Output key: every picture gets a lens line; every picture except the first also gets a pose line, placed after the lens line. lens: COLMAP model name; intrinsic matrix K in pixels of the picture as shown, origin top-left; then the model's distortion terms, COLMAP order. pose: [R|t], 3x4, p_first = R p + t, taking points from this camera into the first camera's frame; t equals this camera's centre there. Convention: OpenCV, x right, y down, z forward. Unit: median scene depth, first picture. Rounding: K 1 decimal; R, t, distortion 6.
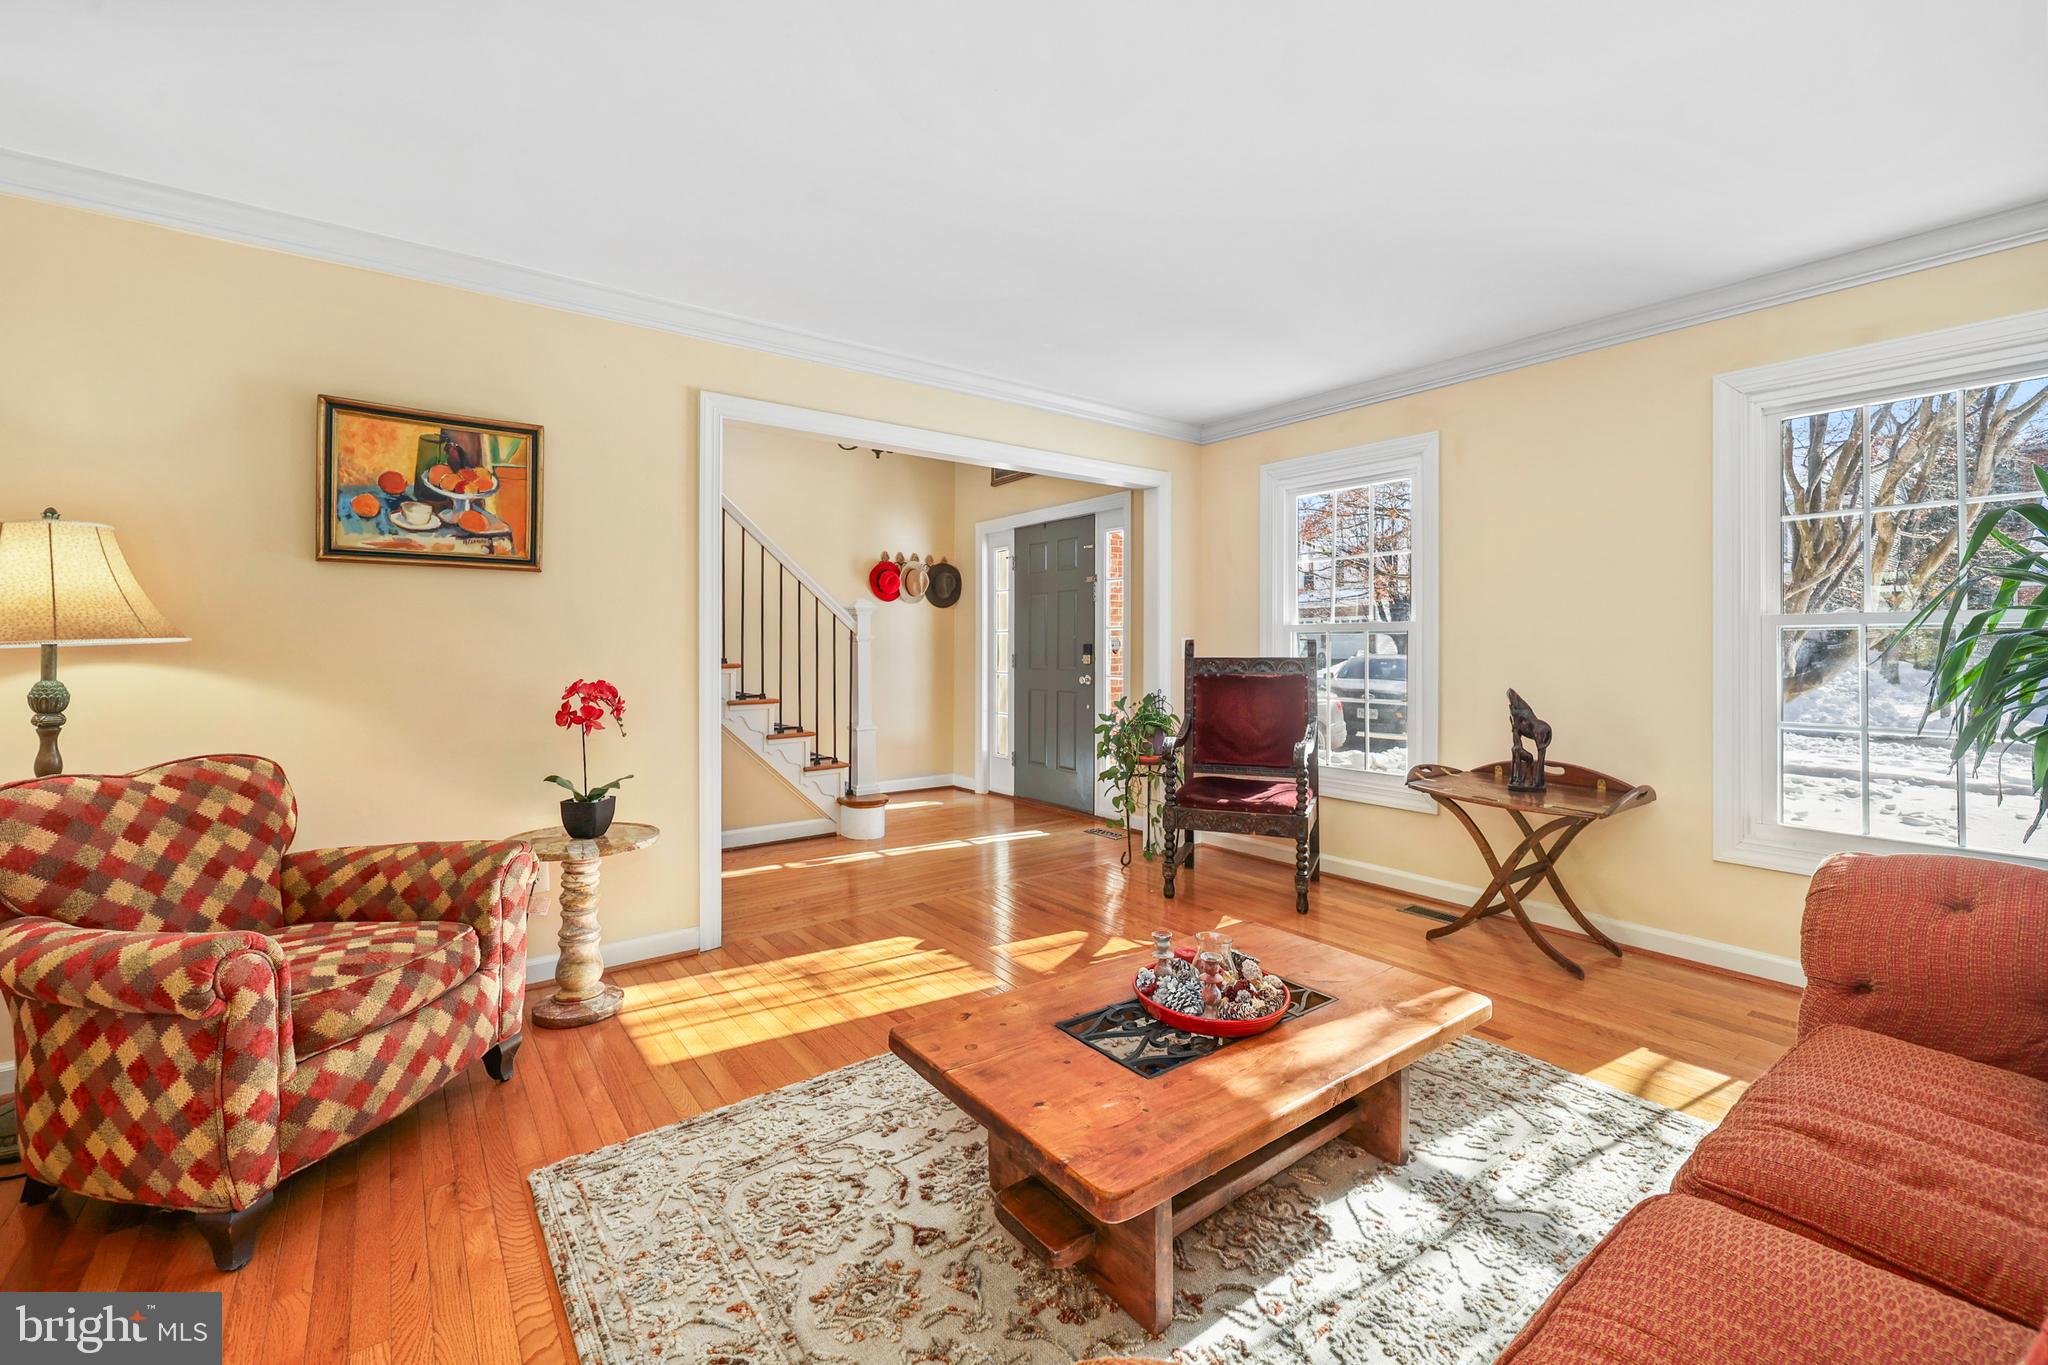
lens RADIAL K [[830.6, 0, 1025.2], [0, 830.6, 665.1], [0, 0, 1]] dist [0.000619, 0.000084]
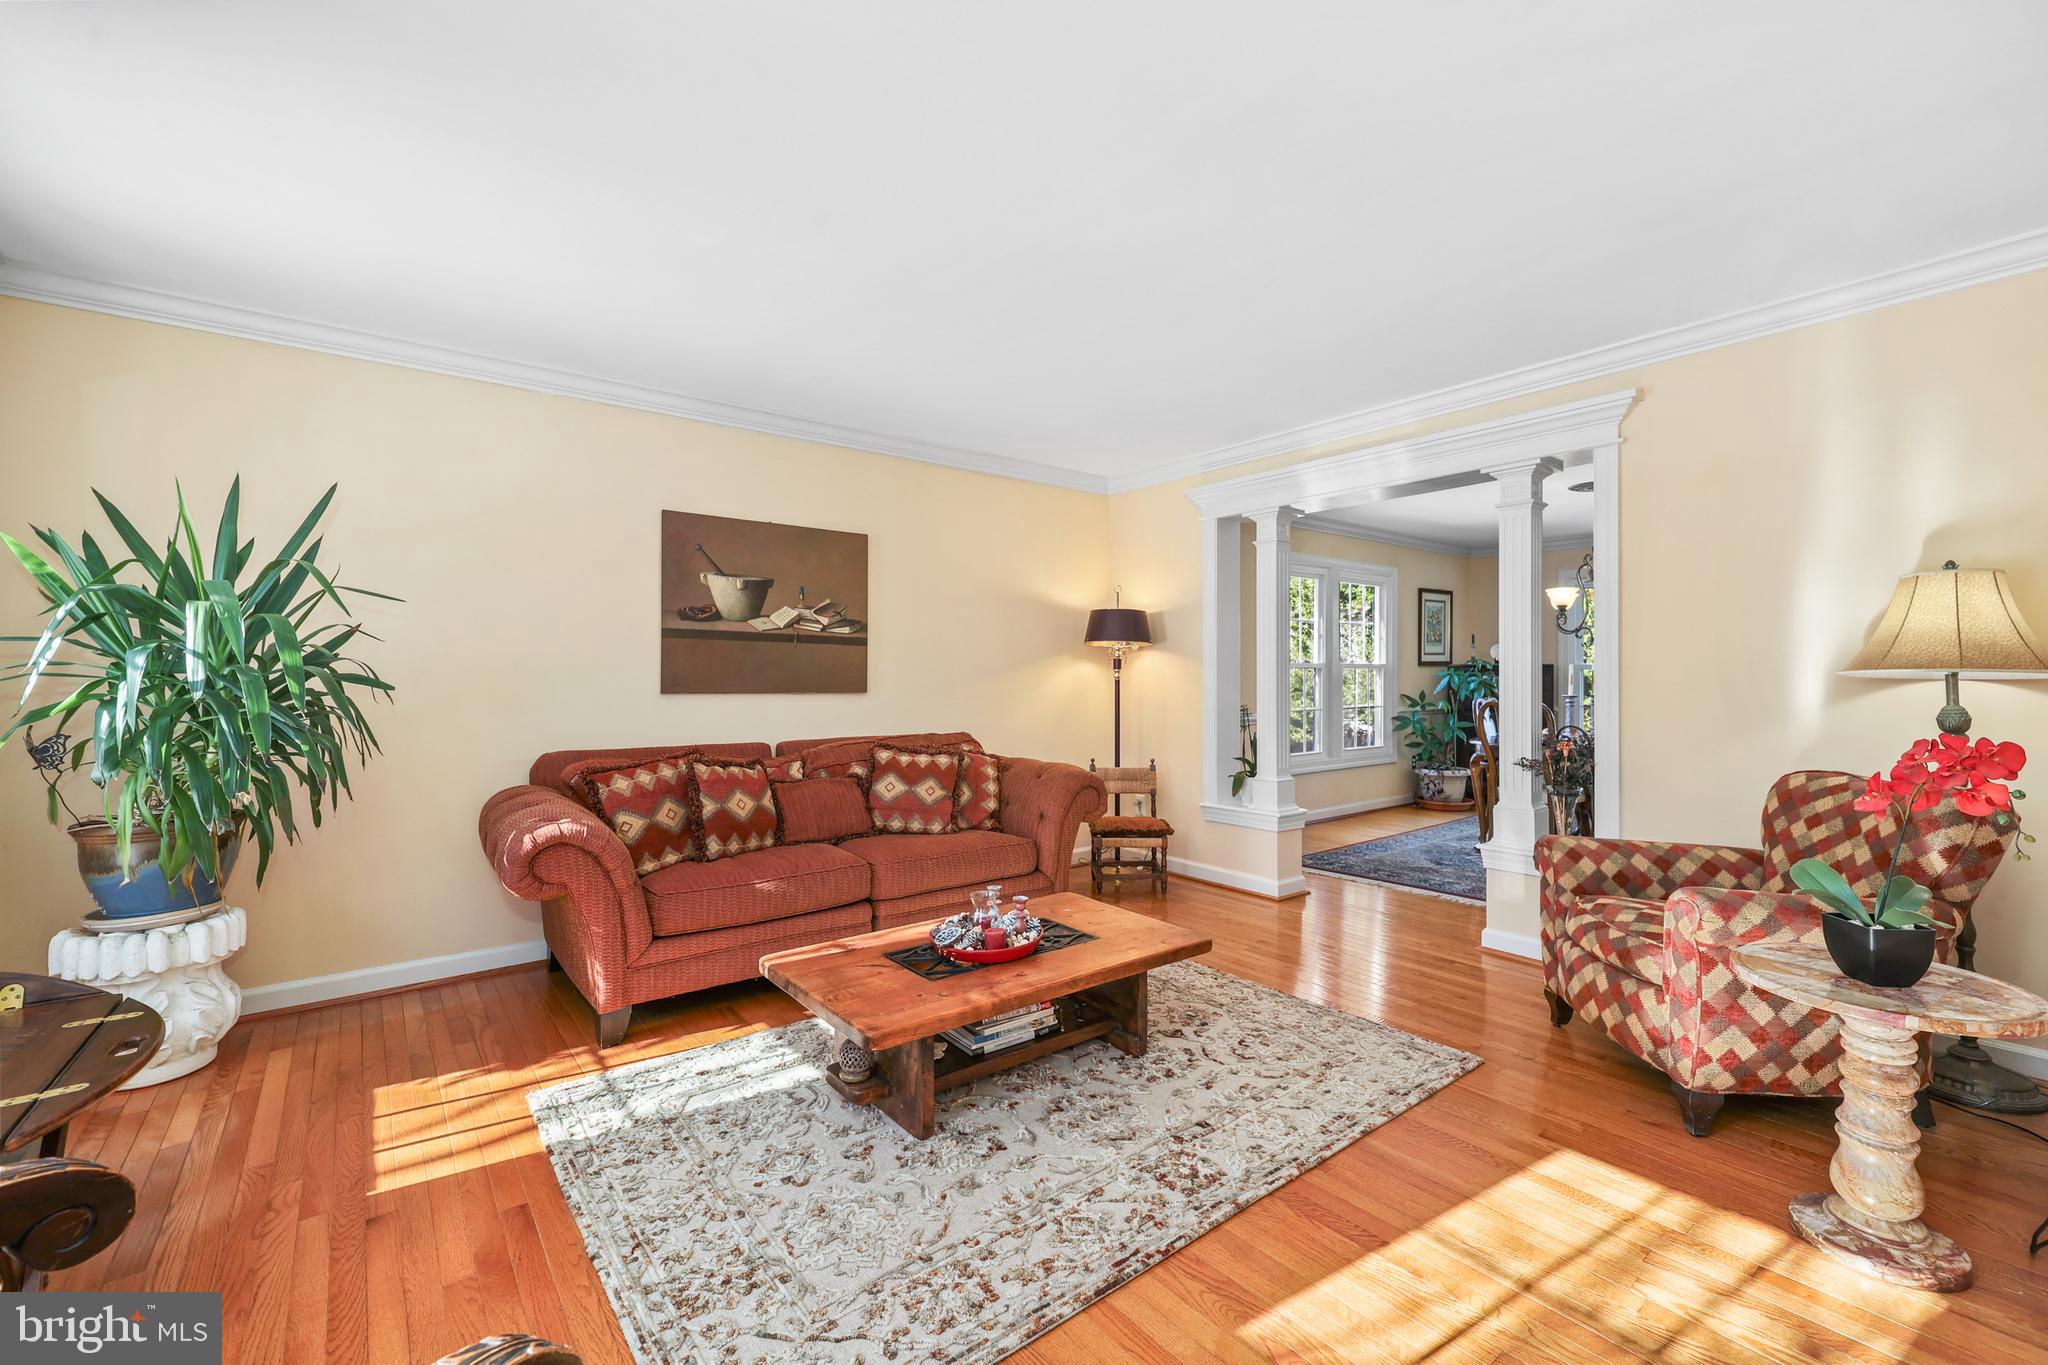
lens RADIAL K [[830.6, 0, 1025.2], [0, 830.6, 665.1], [0, 0, 1]] dist [0.000619, 0.000084]
pose [[-0.999931, 0.002184, -0.011548, 0.162630], [0.002113, 0.999979, 0.006194, -0.048767], [0.011561, 0.006169, -0.999914, 2.172122]]
